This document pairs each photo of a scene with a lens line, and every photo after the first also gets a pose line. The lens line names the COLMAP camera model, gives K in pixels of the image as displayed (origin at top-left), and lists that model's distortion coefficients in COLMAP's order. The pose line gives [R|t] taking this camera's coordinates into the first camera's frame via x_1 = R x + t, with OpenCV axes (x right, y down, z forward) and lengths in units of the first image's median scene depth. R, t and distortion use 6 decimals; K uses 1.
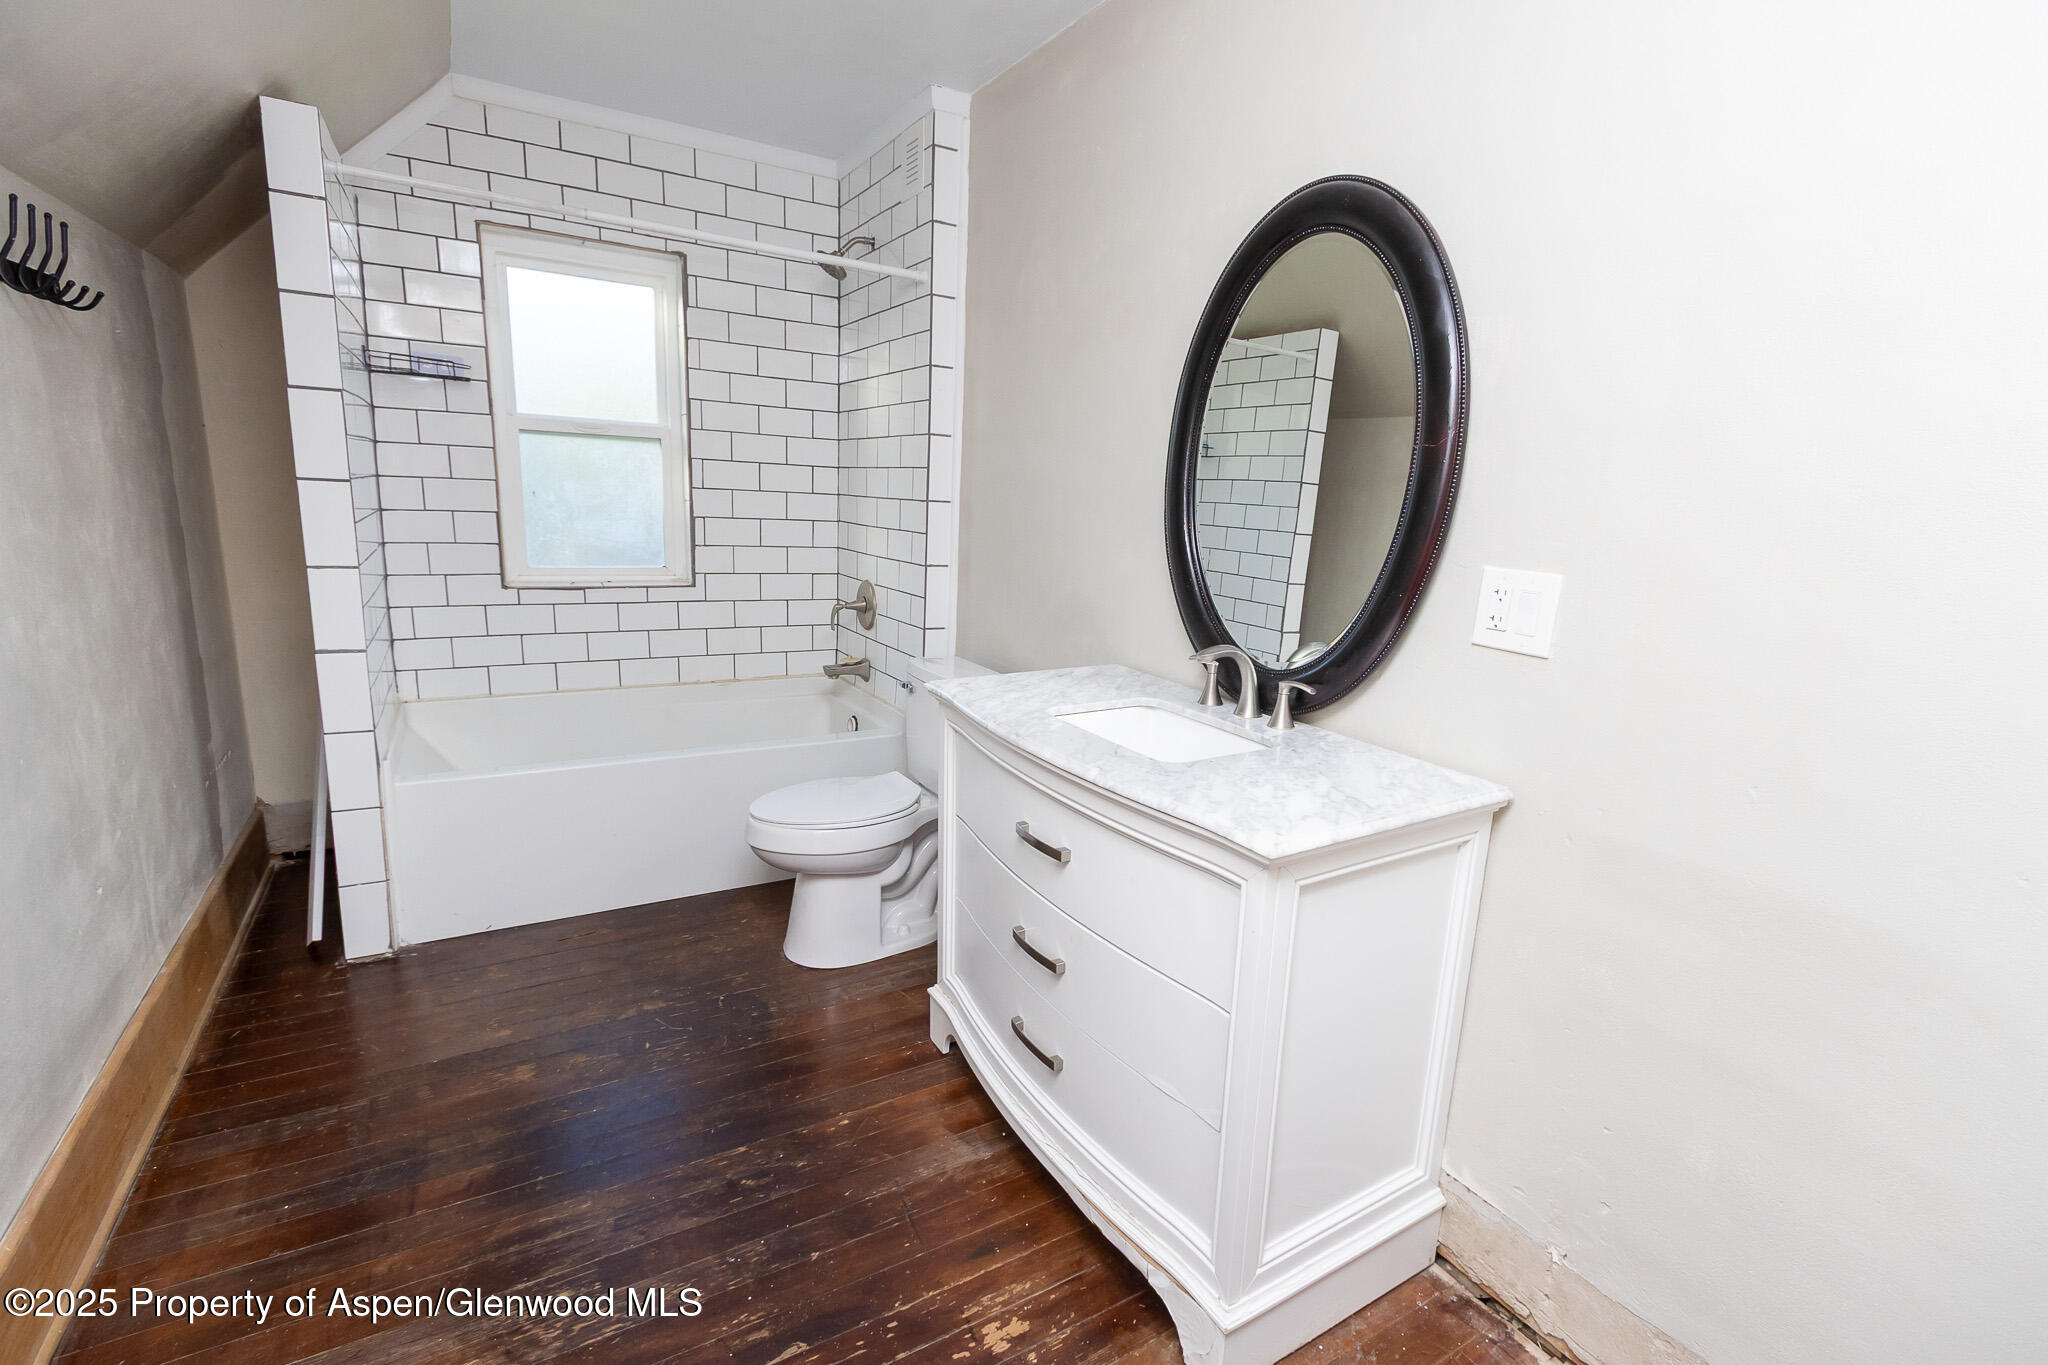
lens RADIAL K [[937.1, 0, 1042.7], [0, 937.1, 684.3], [0, 0, 1]] dist [-0.001226, -0.003403]
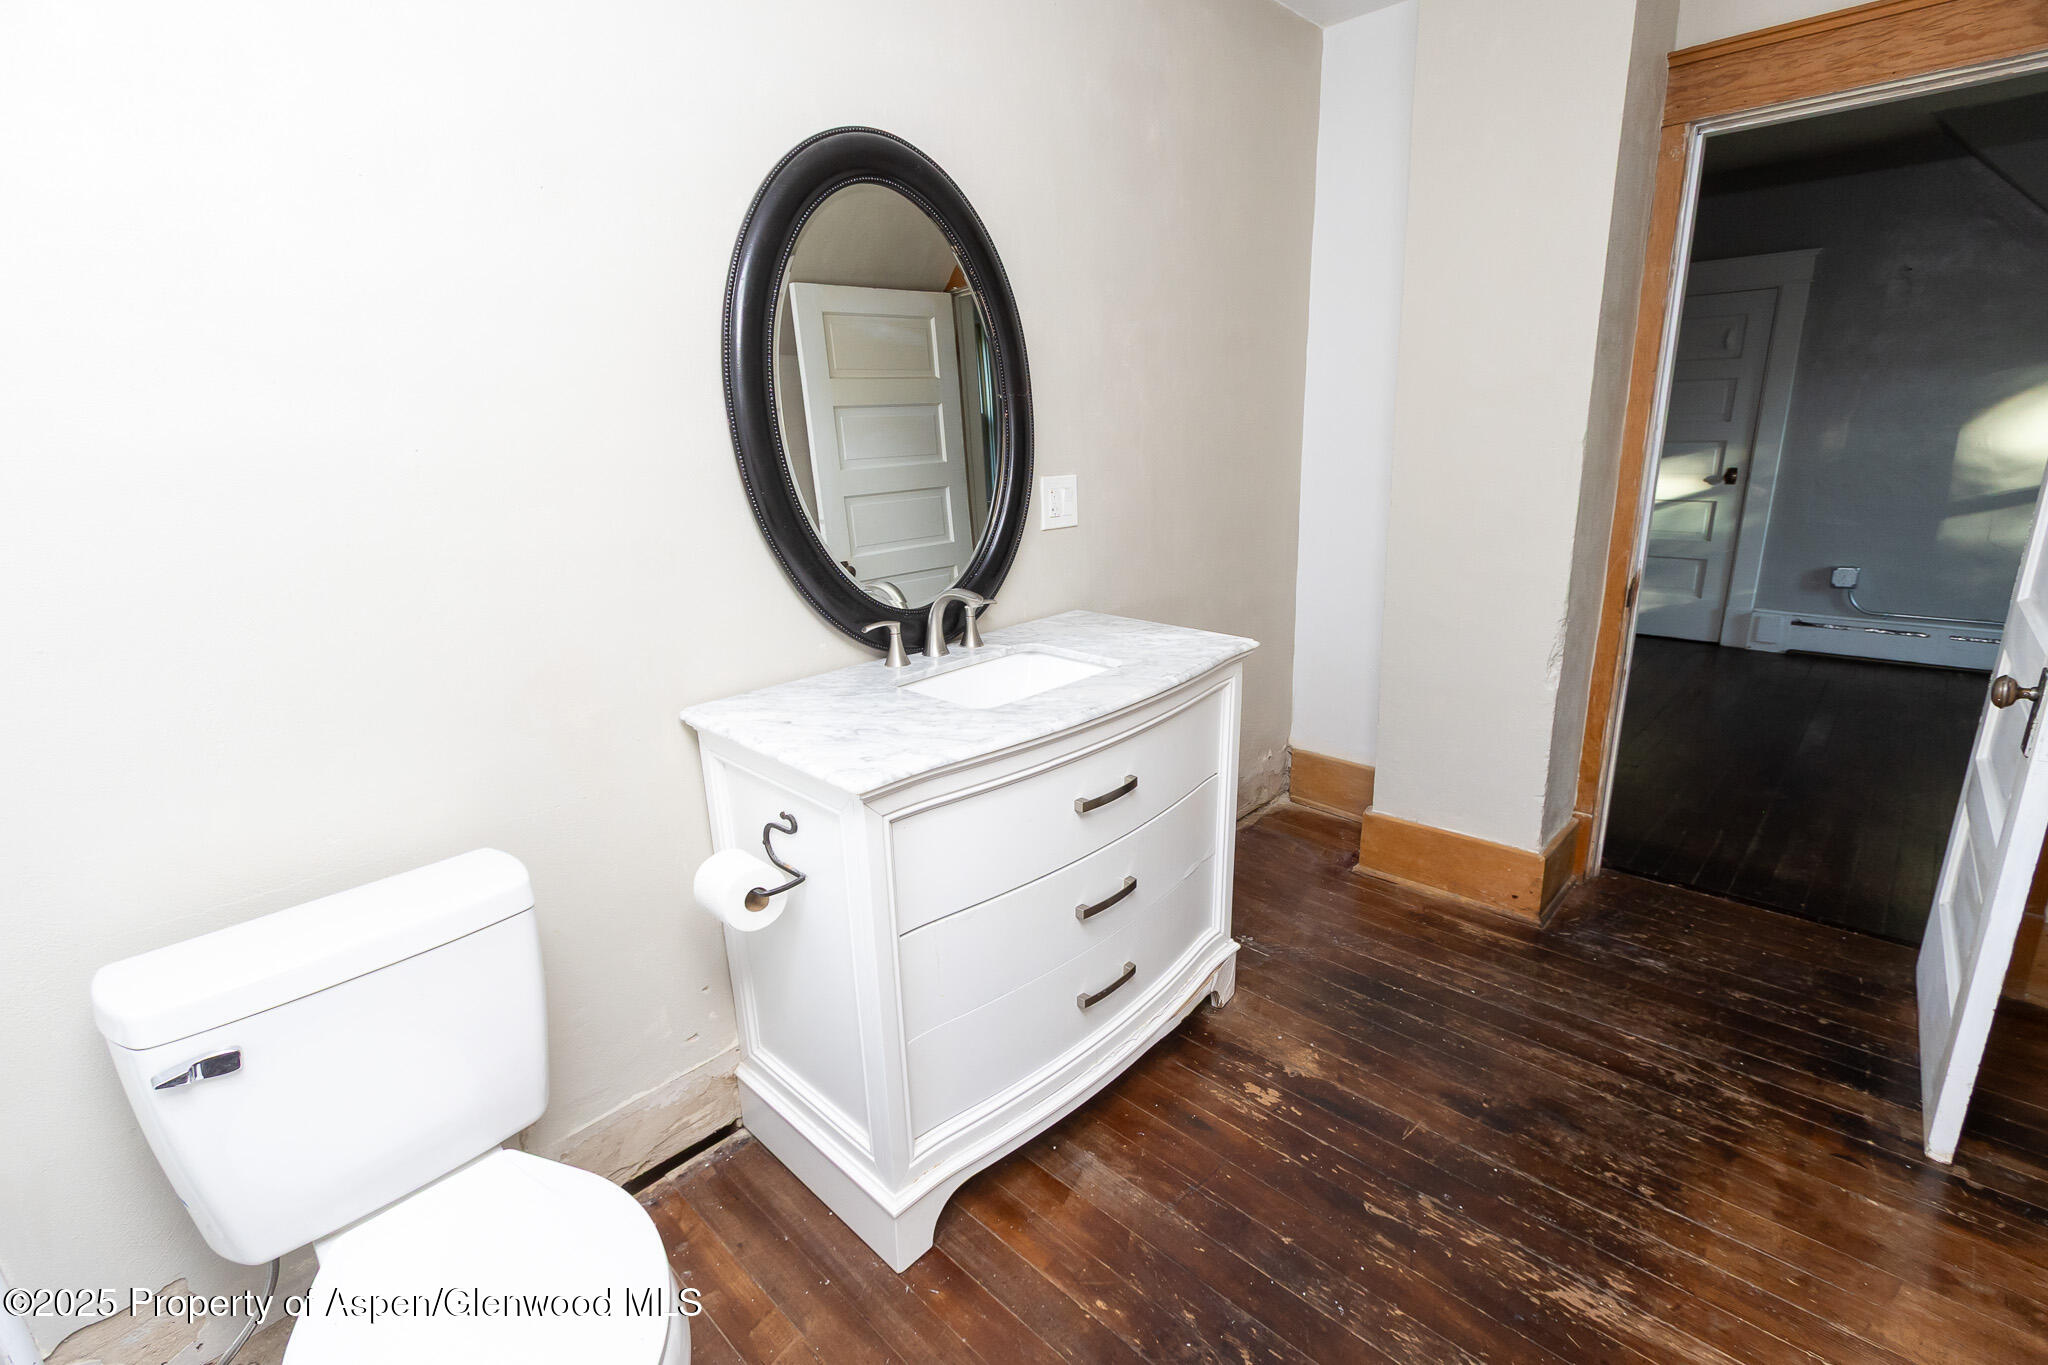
lens RADIAL K [[937.1, 0, 1042.7], [0, 937.1, 684.3], [0, 0, 1]] dist [-0.001226, -0.003403]
pose [[-0.279018, -0.302429, 0.911420, -0.484738], [0.217661, 0.904493, 0.366764, -0.182568], [-0.935293, 0.300715, -0.186542, 0.677690]]
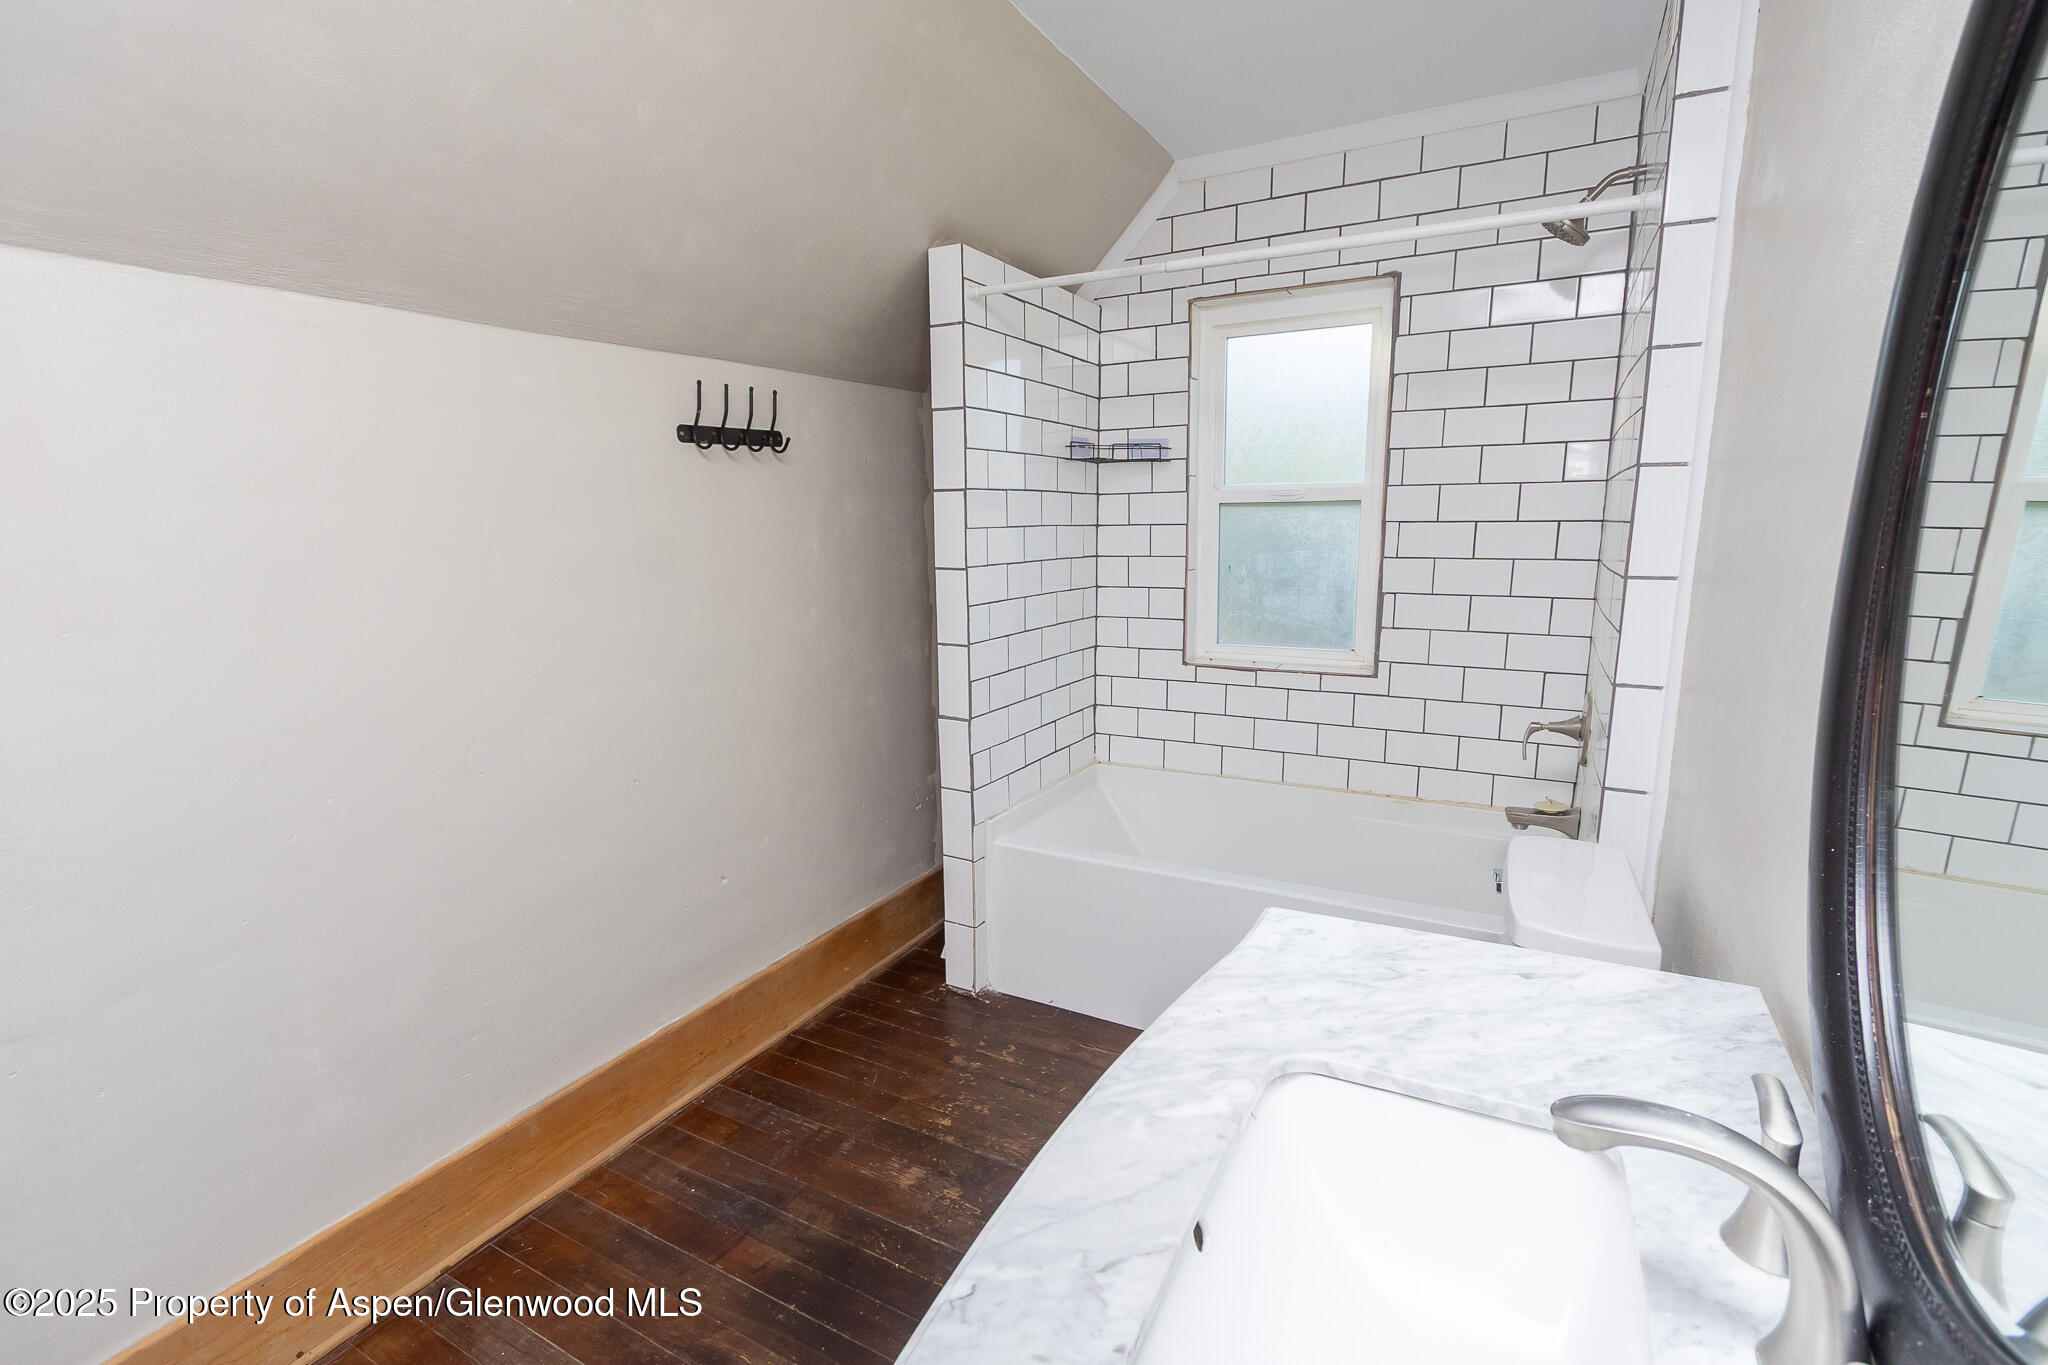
lens RADIAL K [[919.6, 0, 1027.1], [0, 919.6, 686.7], [0, 0, 1]] dist [-0.000363, -0.000151]
pose [[0.504429, 0.097797, -0.857897, 0.191781], [-0.137157, 0.990025, 0.032213, -0.094776], [0.852490, 0.101418, 0.512811, 0.390537]]
